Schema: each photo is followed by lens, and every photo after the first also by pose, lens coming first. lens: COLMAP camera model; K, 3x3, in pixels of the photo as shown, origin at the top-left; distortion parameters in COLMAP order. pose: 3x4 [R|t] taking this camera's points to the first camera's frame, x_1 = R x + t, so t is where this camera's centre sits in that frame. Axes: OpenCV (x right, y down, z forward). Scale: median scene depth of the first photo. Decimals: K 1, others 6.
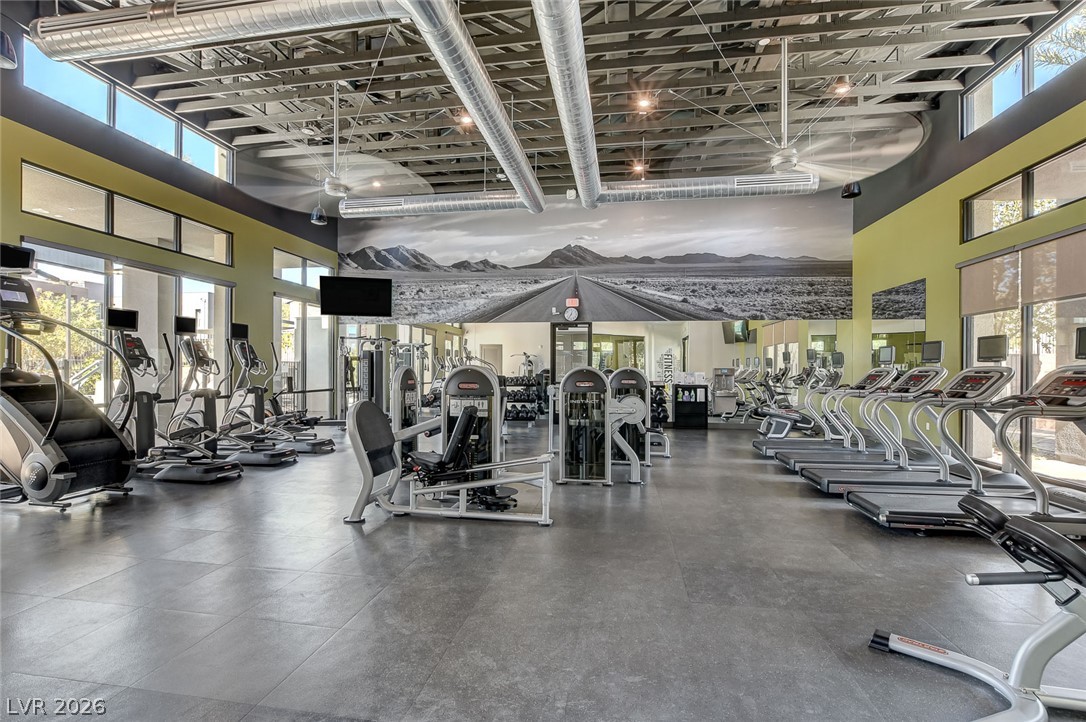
lens RADIAL K [[492.7, 0, 544.6], [0, 492.7, 367.9], [0, 0, 1]] dist [-0.000646, 0.000286]
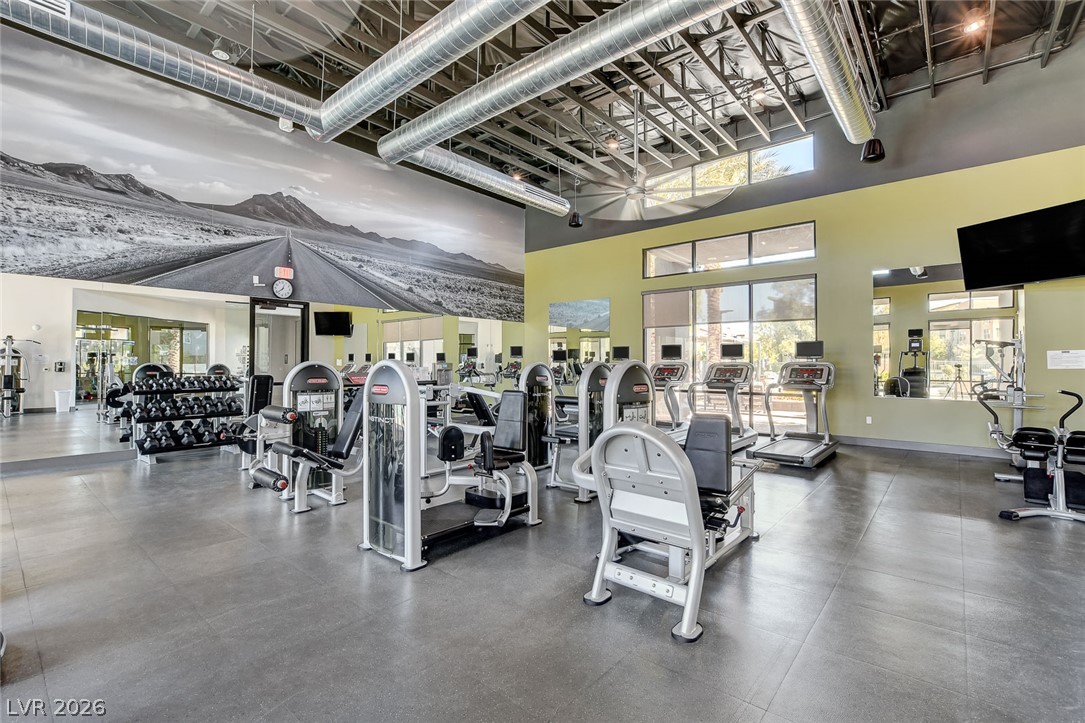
lens RADIAL K [[492.2, 0, 540.3], [0, 492.2, 356.1], [0, 0, 1]] dist [-0.000646, 0.000286]
pose [[0.532994, 0.008733, 0.846074, -0.358396], [-0.001303, 0.999954, -0.009501, -0.003472], [-0.846118, 0.003962, 0.532981, 0.295967]]
